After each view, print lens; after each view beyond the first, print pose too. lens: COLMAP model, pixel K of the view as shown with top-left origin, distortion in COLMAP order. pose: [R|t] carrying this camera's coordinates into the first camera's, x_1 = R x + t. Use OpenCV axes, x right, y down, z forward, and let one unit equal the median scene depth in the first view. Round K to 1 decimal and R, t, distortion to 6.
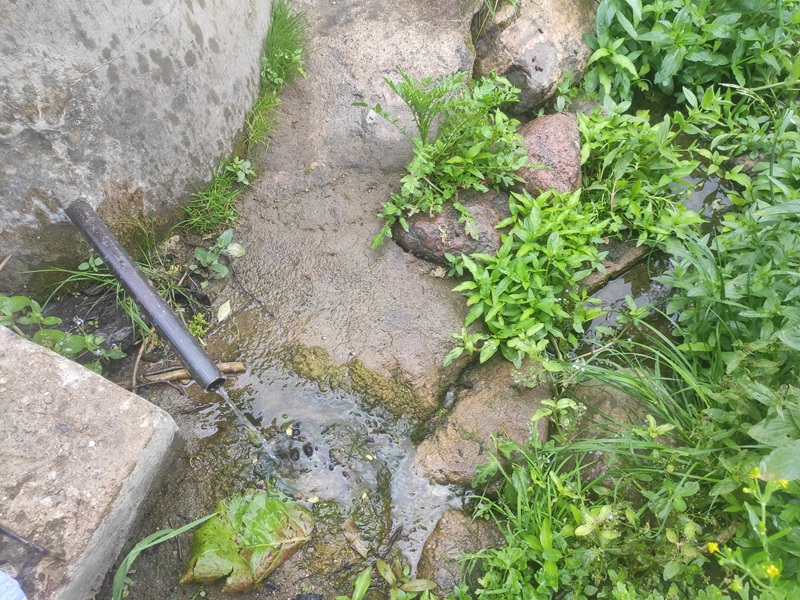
lens RADIAL K [[594.1, 0, 400.0], [0, 594.1, 300.0], [0, 0, 1]] dist [0.084233, -0.107244]
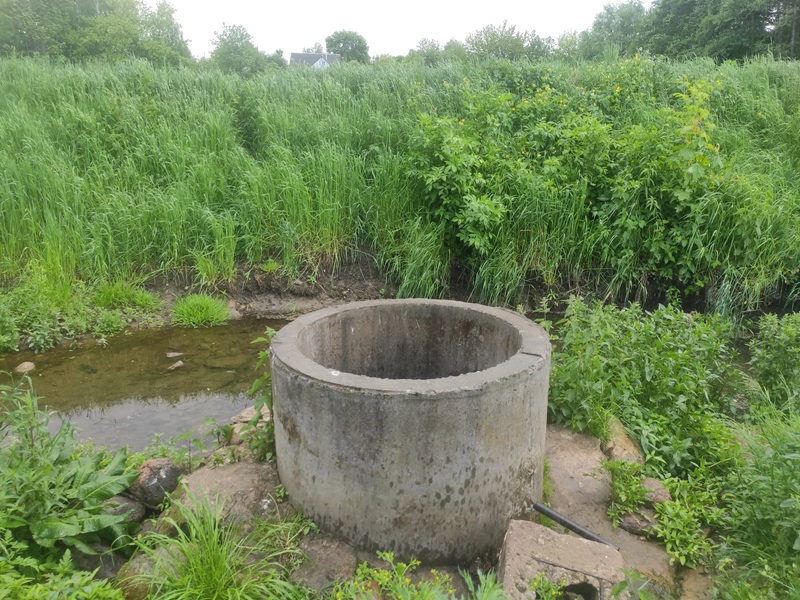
lens RADIAL K [[594.1, 0, 400.0], [0, 594.1, 300.0], [0, 0, 1]] dist [0.084233, -0.107244]
pose [[0.979100, -0.055260, 0.195729, -1.225743], [0.180679, 0.678174, -0.712345, 0.800137], [-0.093374, 0.732821, 0.673984, -1.130146]]
